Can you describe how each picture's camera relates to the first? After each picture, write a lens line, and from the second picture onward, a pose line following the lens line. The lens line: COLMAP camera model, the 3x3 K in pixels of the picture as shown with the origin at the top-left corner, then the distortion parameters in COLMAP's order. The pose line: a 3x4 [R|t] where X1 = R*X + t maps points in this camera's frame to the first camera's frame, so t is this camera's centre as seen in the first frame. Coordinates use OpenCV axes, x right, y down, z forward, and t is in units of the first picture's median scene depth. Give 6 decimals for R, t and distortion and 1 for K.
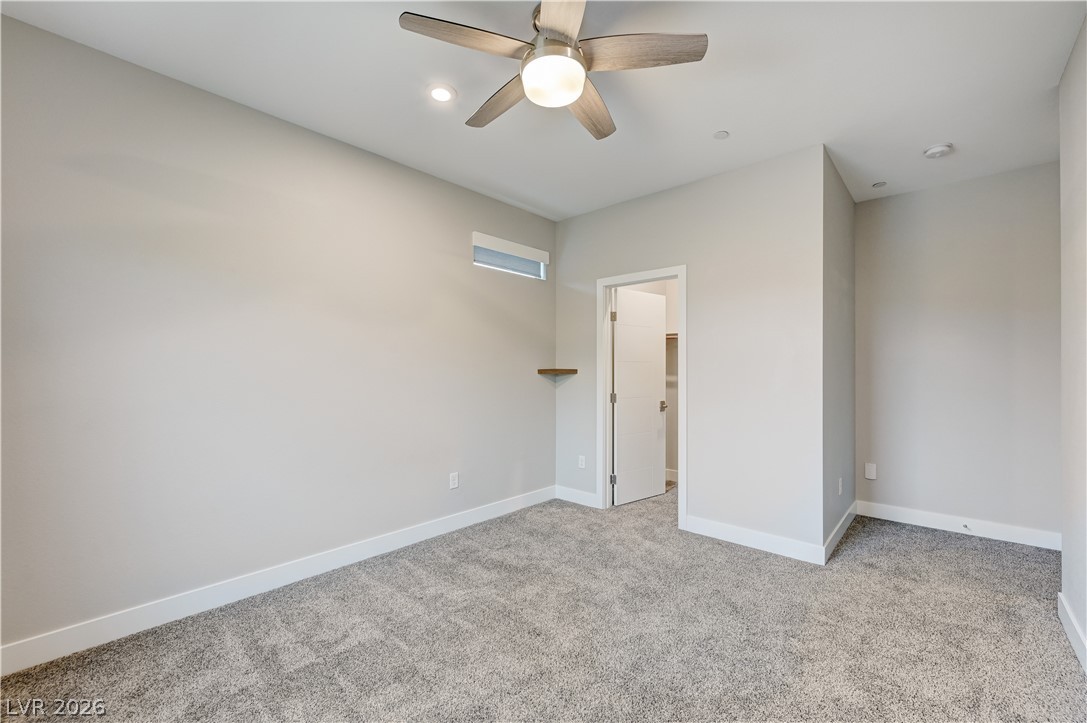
lens RADIAL K [[444.7, 0, 546.1], [0, 444.7, 367.0], [0, 0, 1]] dist [0.000313, 0.000096]
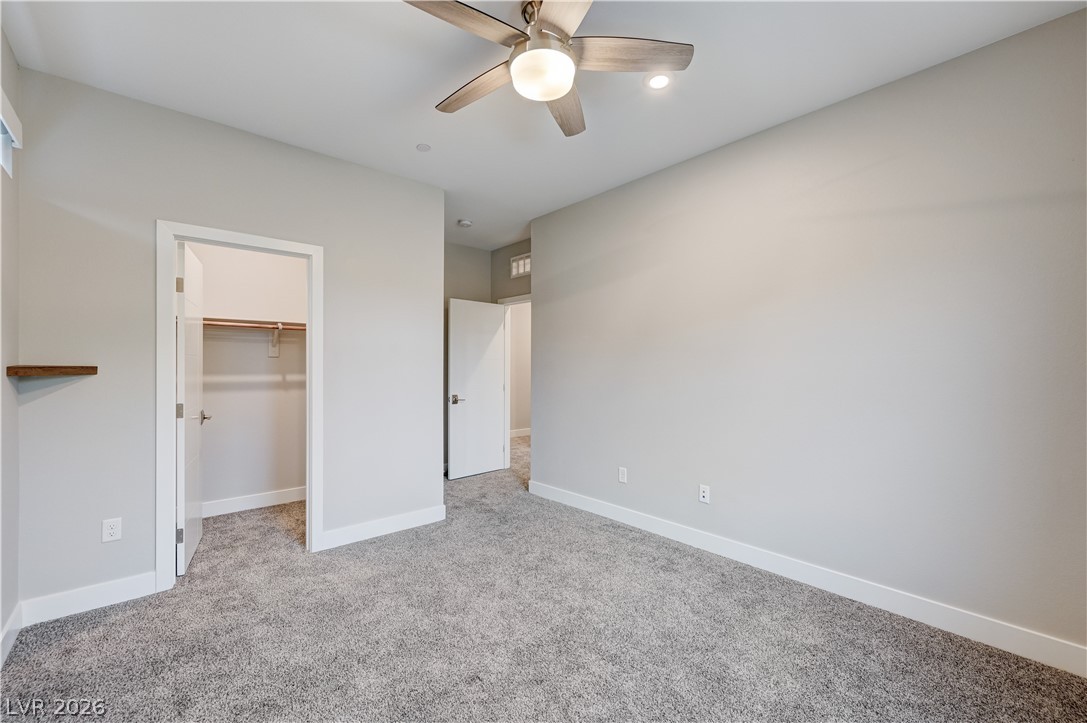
lens RADIAL K [[444.7, 0, 546.1], [0, 444.7, 367.0], [0, 0, 1]] dist [0.000313, 0.000096]
pose [[0.107834, 0.001342, 0.994168, -0.499327], [-0.004798, 0.999988, -0.000829, 0.004833], [-0.994157, -0.004681, 0.107839, 0.459073]]
